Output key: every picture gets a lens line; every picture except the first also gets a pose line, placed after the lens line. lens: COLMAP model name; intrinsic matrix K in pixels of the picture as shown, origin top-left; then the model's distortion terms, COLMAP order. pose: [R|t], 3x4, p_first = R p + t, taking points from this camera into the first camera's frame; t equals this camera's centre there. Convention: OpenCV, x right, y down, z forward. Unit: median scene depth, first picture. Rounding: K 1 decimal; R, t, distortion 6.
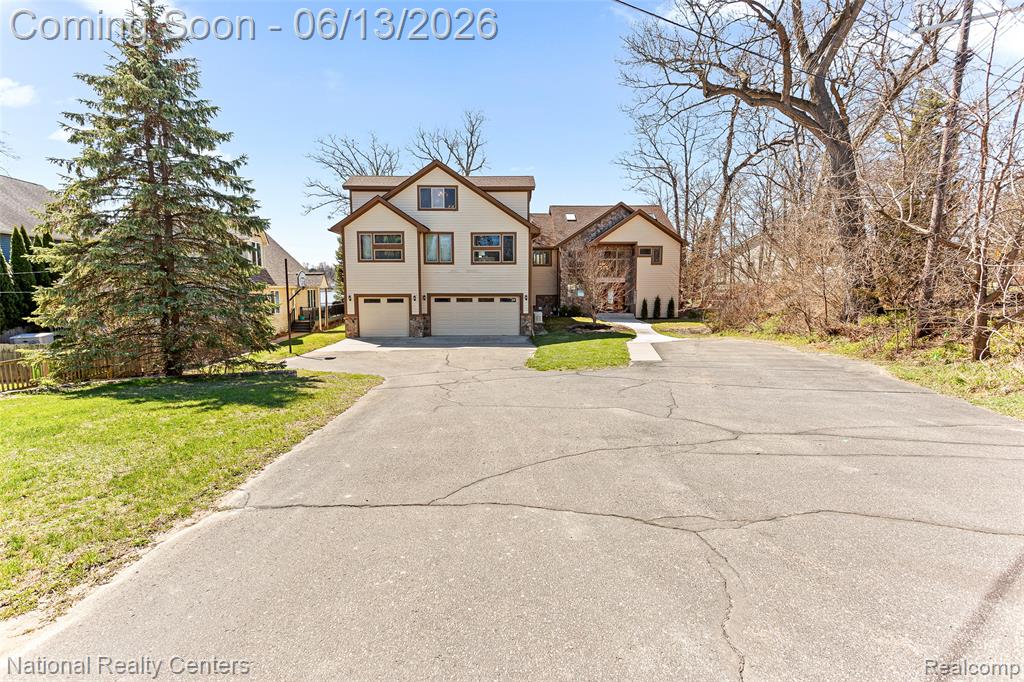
lens RADIAL K [[507.9, 0, 513.0], [0, 507.9, 328.5], [0, 0, 1]] dist [0.026926, 0.006198]
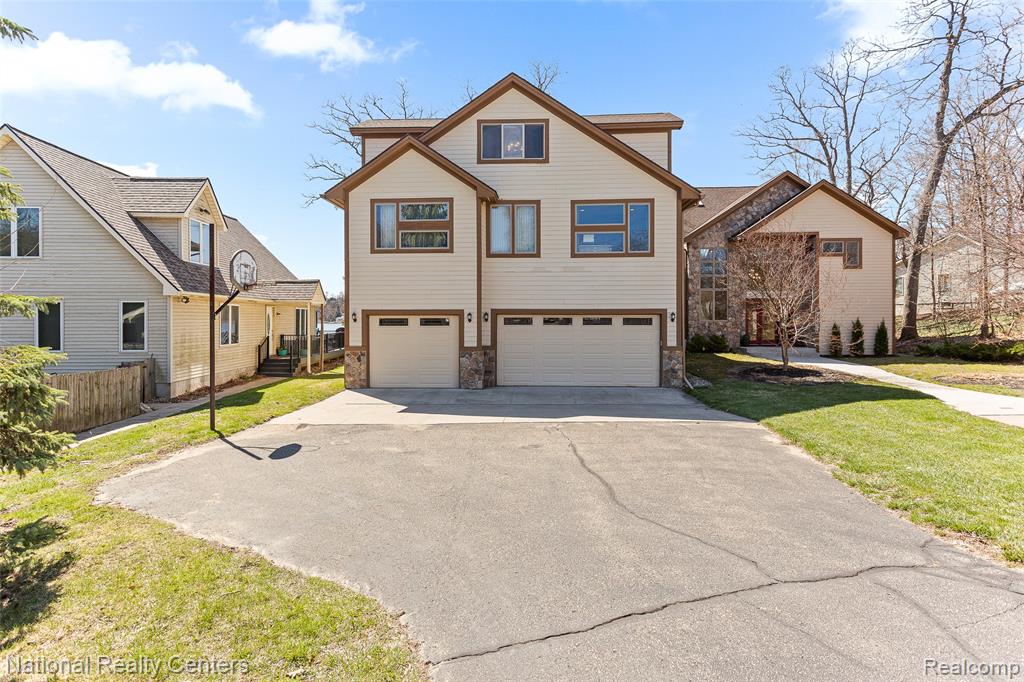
lens RADIAL K [[553.4, 0, 508.9], [0, 553.4, 308.3], [0, 0, 1]] dist [0.023659, -0.000784]
pose [[0.997086, -0.000533, -0.076288, -0.102612], [-0.007146, 0.994926, -0.100352, -0.009376], [0.075954, 0.100604, 0.992023, 0.397327]]
